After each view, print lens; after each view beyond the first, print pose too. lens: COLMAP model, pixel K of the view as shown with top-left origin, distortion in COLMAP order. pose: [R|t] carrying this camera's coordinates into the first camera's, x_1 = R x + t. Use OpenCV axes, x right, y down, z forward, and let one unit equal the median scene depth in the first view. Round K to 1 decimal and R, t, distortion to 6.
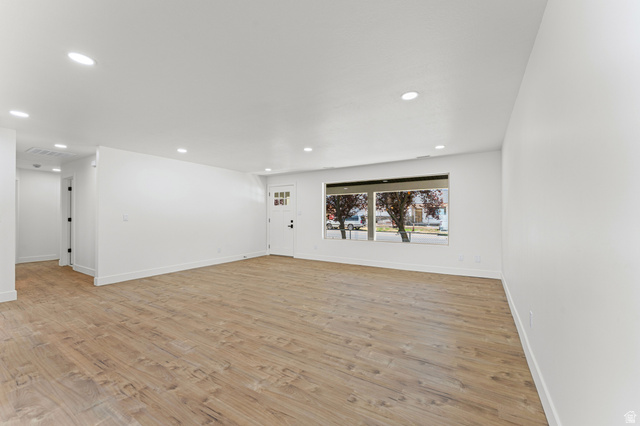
lens RADIAL K [[255.6, 0, 320.4], [0, 255.6, 216.7], [0, 0, 1]] dist [0.000311, -0.000103]
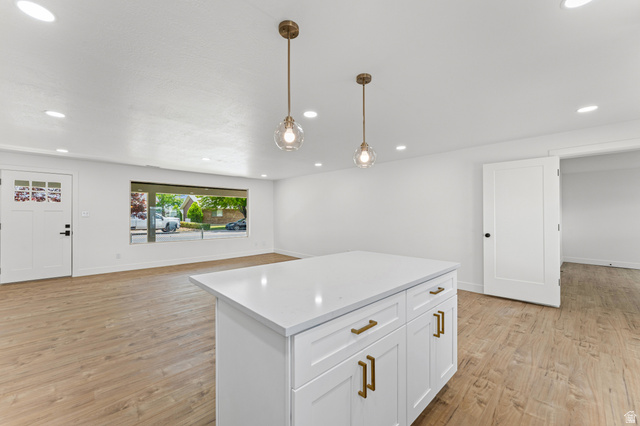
lens RADIAL K [[255.6, 0, 319.0], [0, 255.6, 214.5], [0, 0, 1]] dist [0.000311, -0.000103]
pose [[0.248100, 0.001494, 0.968733, -0.622806], [-0.002639, 0.999996, -0.000866, -0.014482], [-0.968731, -0.002342, 0.248103, 0.161268]]
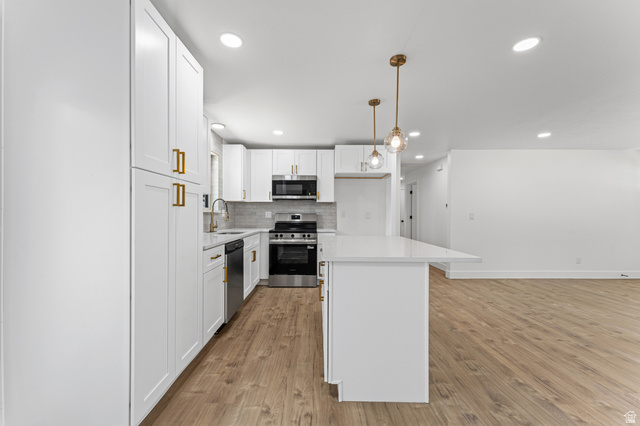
lens RADIAL K [[255.6, 0, 318.0], [0, 255.6, 213.7], [0, 0, 1]] dist [0.000311, -0.000103]
pose [[0.532565, -0.002183, -0.846386, -0.149278], [-0.001003, 0.999994, -0.003211, -0.000871], [0.846388, 0.002559, 0.532560, -0.034361]]
